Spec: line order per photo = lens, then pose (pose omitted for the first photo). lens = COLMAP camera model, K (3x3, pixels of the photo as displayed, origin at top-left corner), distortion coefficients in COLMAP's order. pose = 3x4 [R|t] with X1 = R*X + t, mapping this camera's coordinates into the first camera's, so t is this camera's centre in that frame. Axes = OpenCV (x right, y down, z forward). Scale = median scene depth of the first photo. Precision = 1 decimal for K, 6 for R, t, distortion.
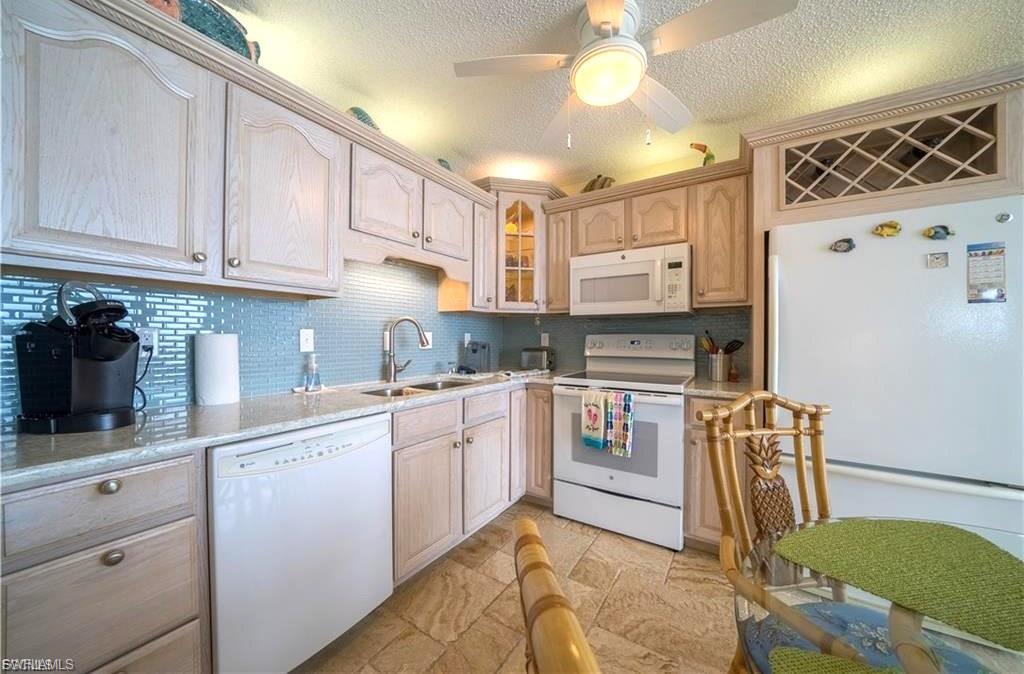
lens RADIAL K [[356.8, 0, 512.0], [0, 356.8, 337.0], [0, 0, 1]] dist [-0.025749, 0.000532]
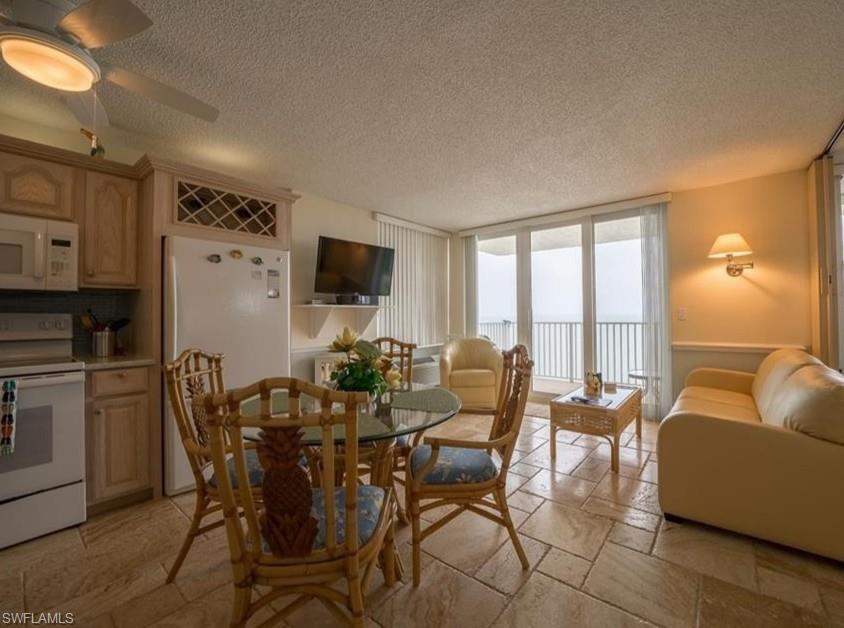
lens RADIAL K [[360.3, 0, 422.0], [0, 360.3, 314.0], [0, 0, 1]] dist [0.000981, 0.000076]
pose [[0.140352, 0.000236, 0.990102, -0.439227], [0.009342, 0.999955, -0.001562, 0.006329], [-0.990058, 0.009469, 0.140343, -0.144225]]
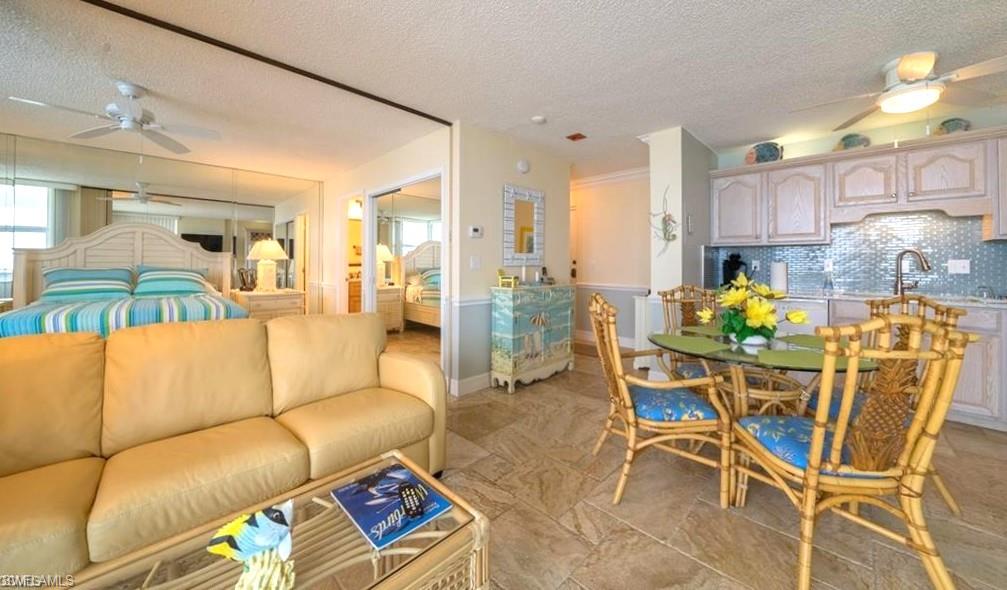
lens RADIAL K [[360.4, 0, 500.6], [0, 360.4, 260.3], [0, 0, 1]] dist [-0.001075, -0.000078]
pose [[-0.230114, -0.009553, -0.973117, 1.605858], [-0.002187, 0.999954, -0.009299, 0.003694], [0.973161, -0.000012, -0.230124, -0.273022]]
